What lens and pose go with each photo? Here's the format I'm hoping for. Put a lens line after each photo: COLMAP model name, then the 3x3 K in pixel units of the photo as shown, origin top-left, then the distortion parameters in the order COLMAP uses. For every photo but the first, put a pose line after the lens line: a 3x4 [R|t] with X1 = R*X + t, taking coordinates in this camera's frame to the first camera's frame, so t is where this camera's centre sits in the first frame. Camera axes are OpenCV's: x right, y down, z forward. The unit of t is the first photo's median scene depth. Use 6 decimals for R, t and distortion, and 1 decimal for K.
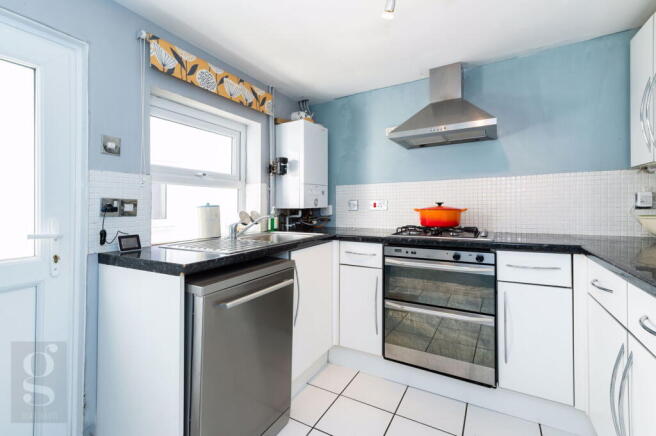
lens RADIAL K [[299.4, 0, 326.1], [0, 299.4, 211.1], [0, 0, 1]] dist [0.005195, -0.000140]
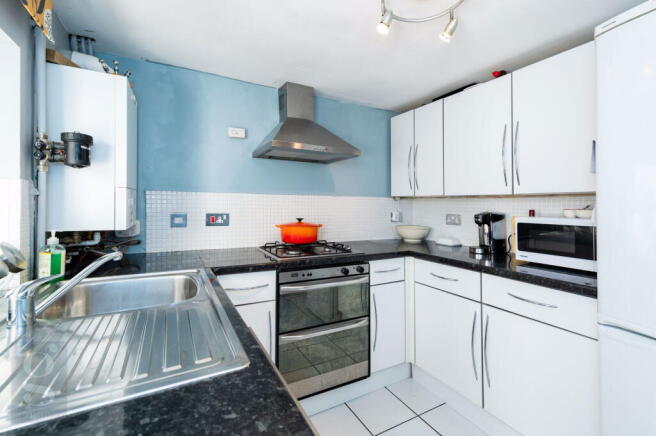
lens RADIAL K [[286.0, 0, 327.9], [0, 286.0, 208.5], [0, 0, 1]] dist [0.012285, -0.000575]
pose [[0.514860, 0.013337, 0.857170, -0.428640], [-0.002833, 0.999900, -0.013856, -0.053685], [-0.857269, 0.004705, 0.514847, 0.459694]]
